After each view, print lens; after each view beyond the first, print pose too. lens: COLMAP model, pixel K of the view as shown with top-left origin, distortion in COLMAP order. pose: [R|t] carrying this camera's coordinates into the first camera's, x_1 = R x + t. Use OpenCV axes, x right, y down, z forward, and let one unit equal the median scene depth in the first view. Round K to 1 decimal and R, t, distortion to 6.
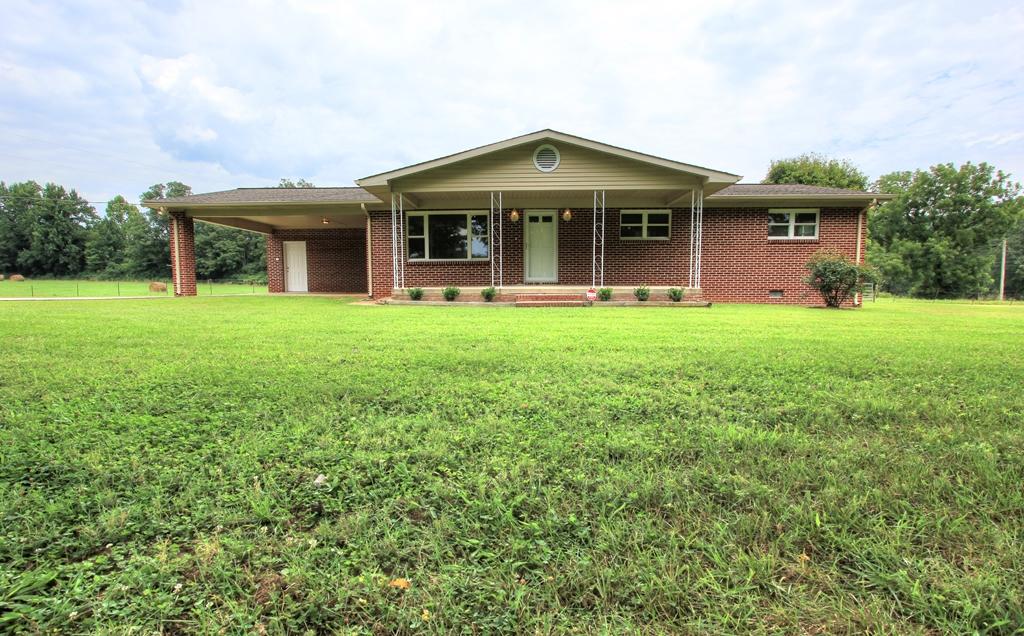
lens RADIAL K [[506.5, 0, 504.2], [0, 506.5, 325.2], [0, 0, 1]] dist [-0.006321, 0.000205]
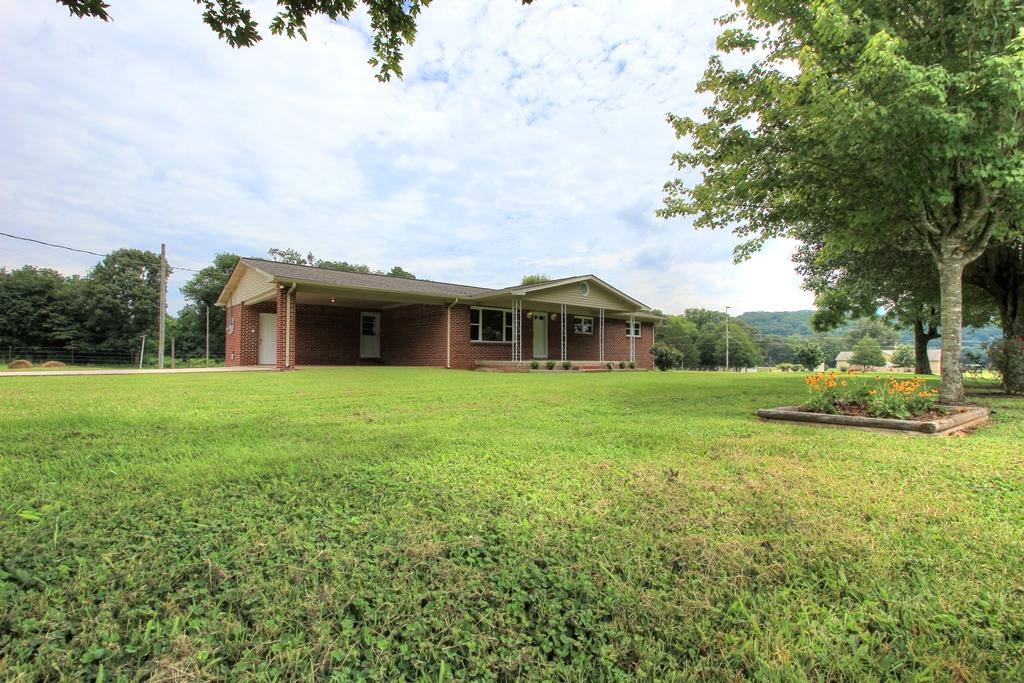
lens RADIAL K [[469.5, 0, 511.0], [0, 469.5, 342.2], [0, 0, 1]] dist [-0.004163, -0.000561]
pose [[0.749050, 0.031153, 0.661780, -0.953043], [0.045518, 0.994114, -0.098318, 0.003595], [-0.660948, 0.103768, 0.743223, -0.012138]]
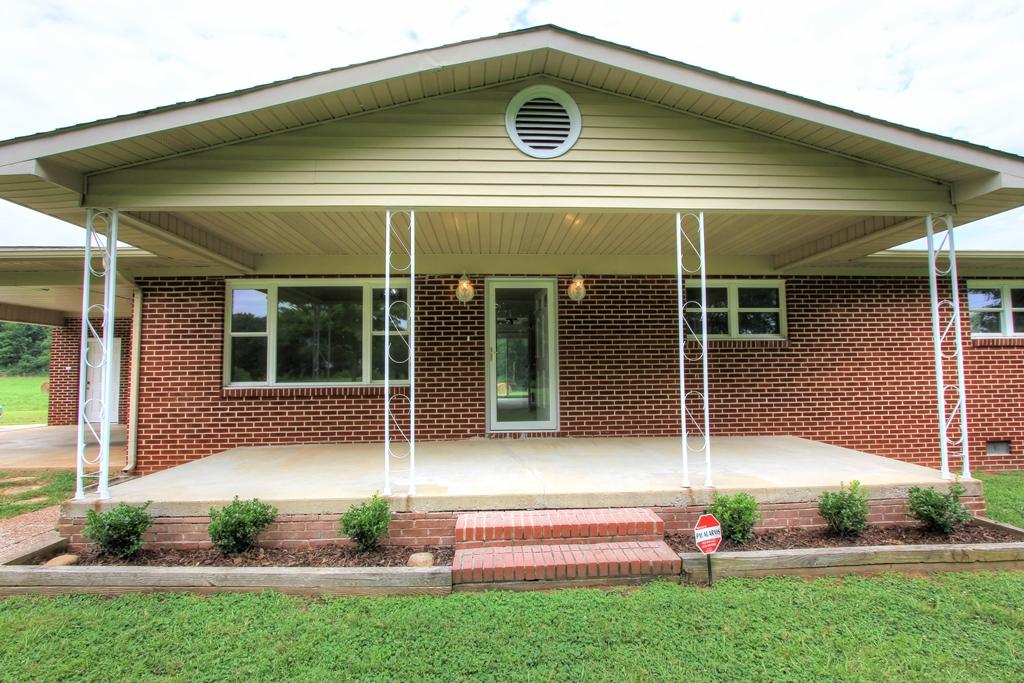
lens RADIAL K [[469.5, 0, 517.6], [0, 469.5, 343.0], [0, 0, 1]] dist [-0.004163, -0.000561]
pose [[0.995820, -0.002665, 0.091298, 0.028295], [0.015181, 0.990501, -0.136667, -0.106835], [-0.090067, 0.137482, 0.986401, 0.570682]]
